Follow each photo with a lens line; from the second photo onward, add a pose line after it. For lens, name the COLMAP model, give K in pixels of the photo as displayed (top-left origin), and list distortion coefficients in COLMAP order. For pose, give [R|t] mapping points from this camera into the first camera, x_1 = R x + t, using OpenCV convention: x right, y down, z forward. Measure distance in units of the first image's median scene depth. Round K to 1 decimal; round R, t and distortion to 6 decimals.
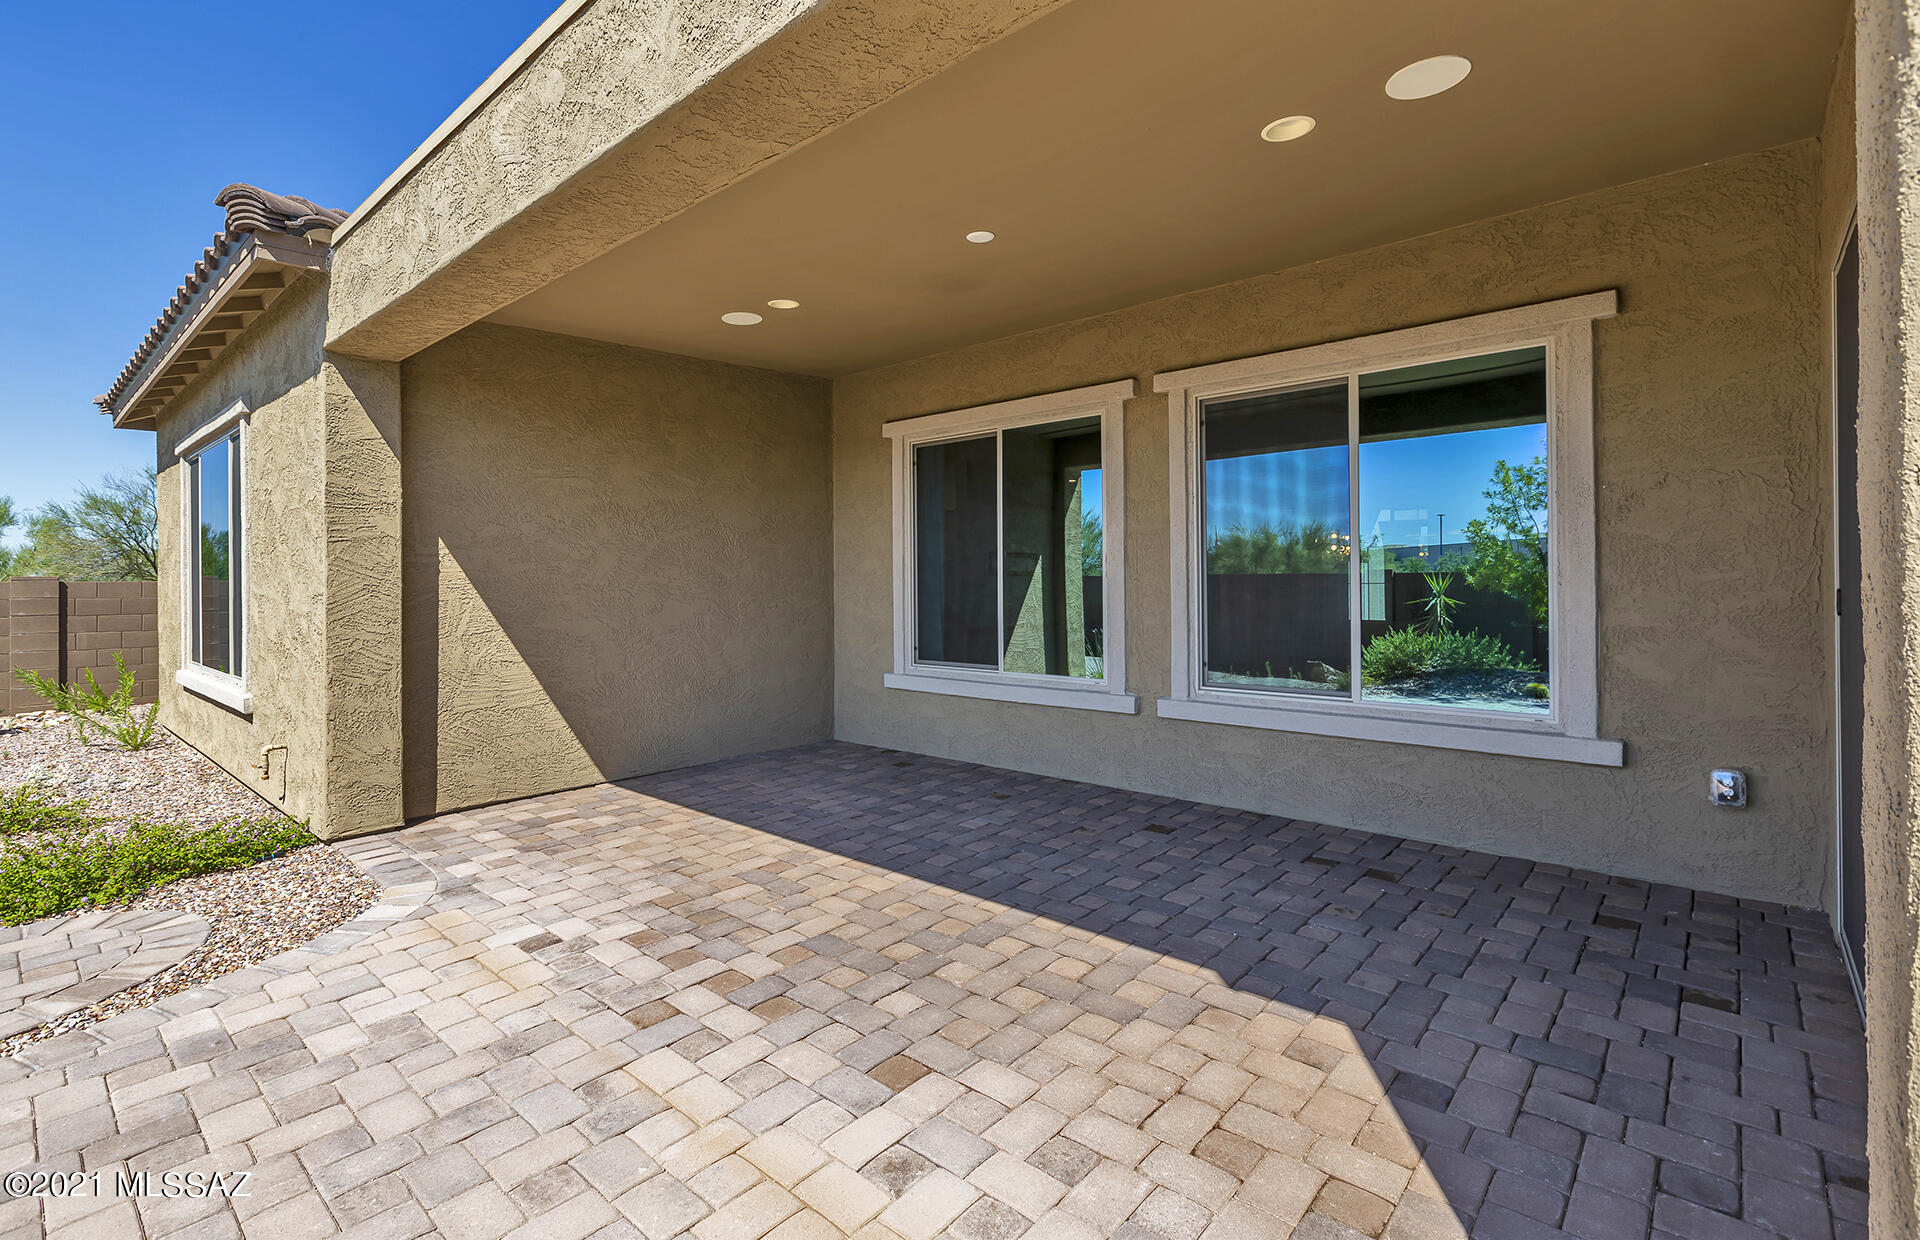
lens RADIAL K [[883.1, 0, 951.2], [0, 883.1, 581.6], [0, 0, 1]] dist [0.005218, -0.000079]
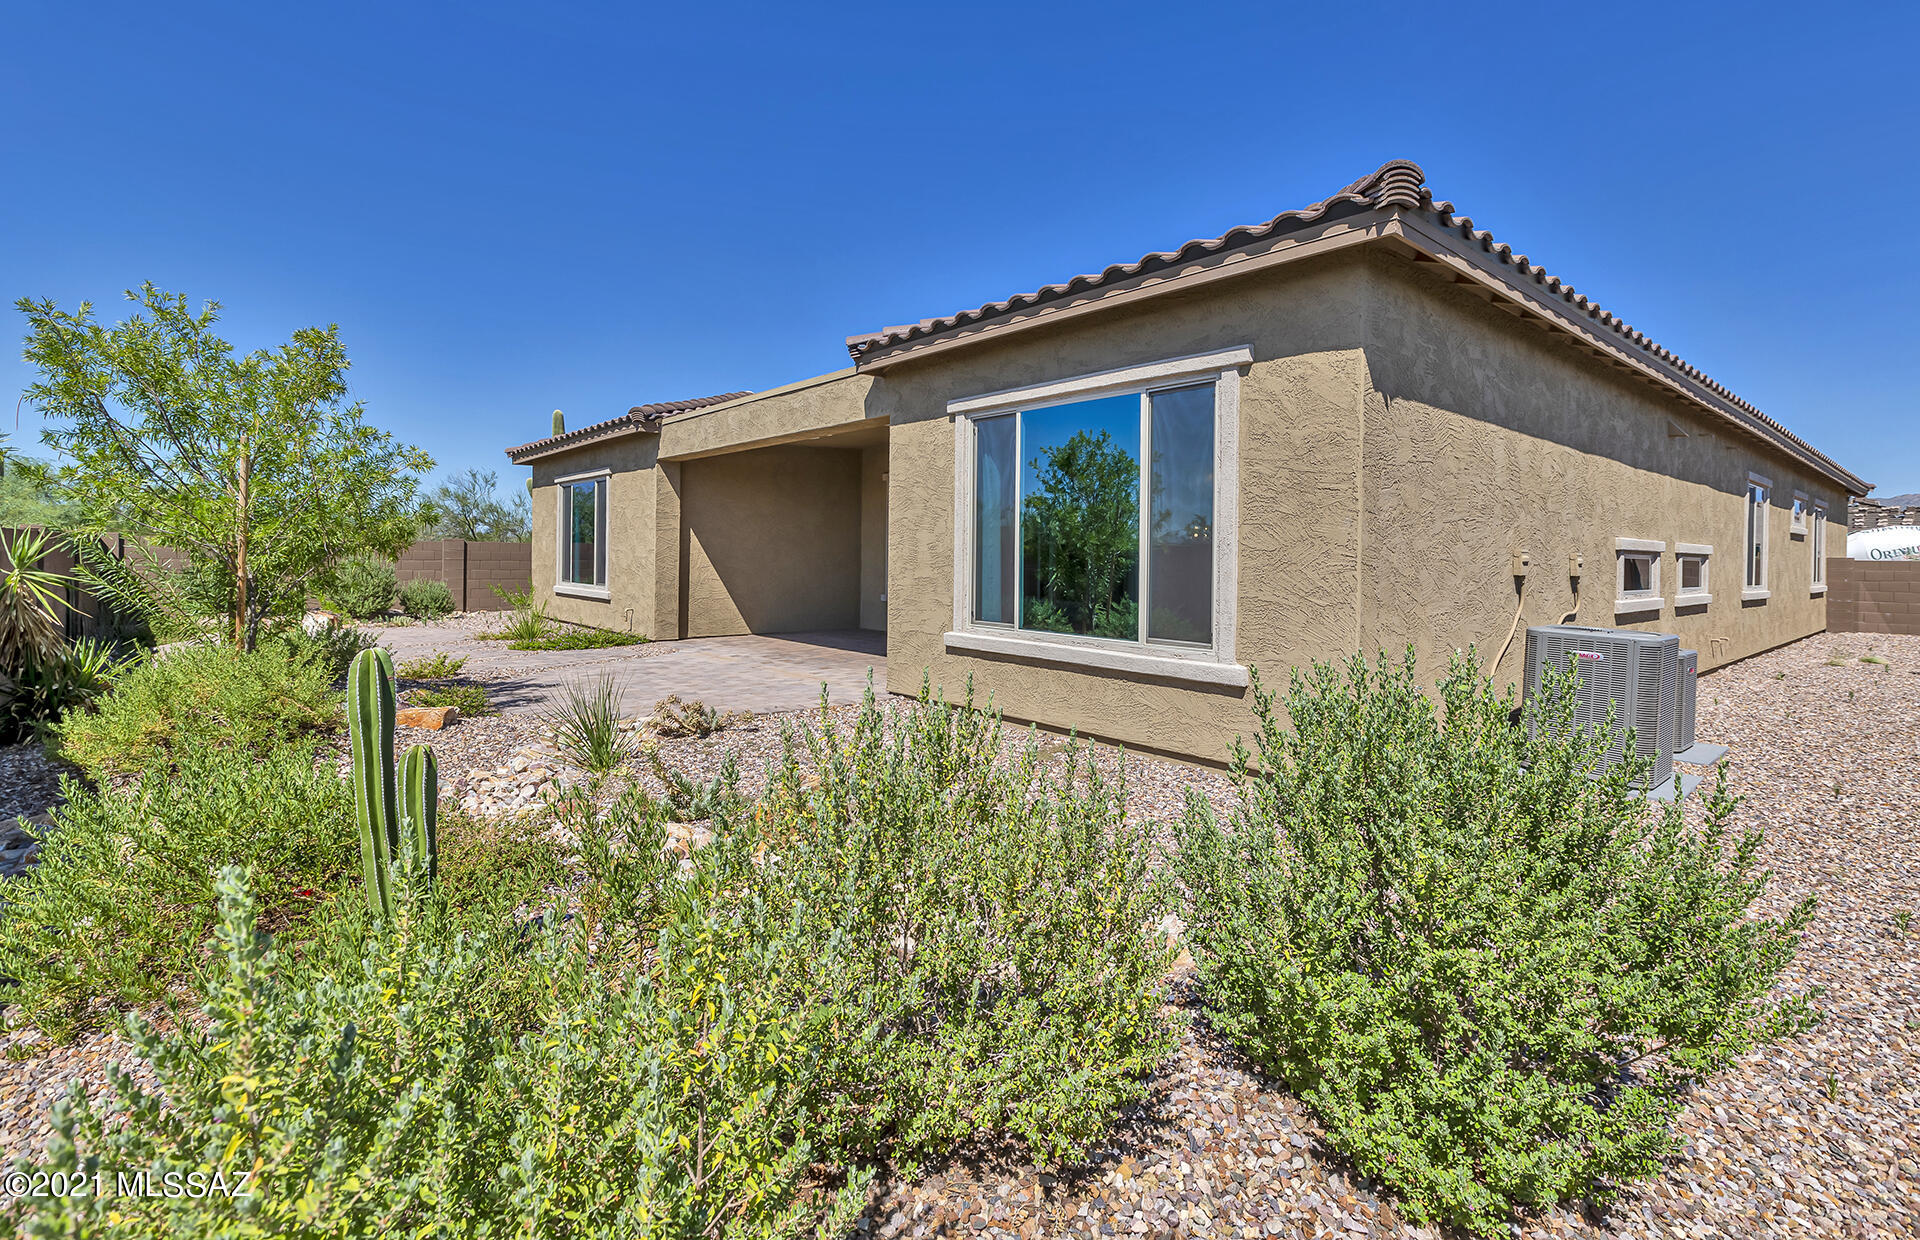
lens RADIAL K [[883.1, 0, 960.8], [0, 883.1, 614.6], [0, 0, 1]] dist [0.005218, -0.000079]
pose [[0.991195, 0.040831, -0.125958, 0.535411], [-0.033542, 0.997667, 0.059458, 0.018622], [0.128092, -0.054710, 0.990252, -1.475639]]
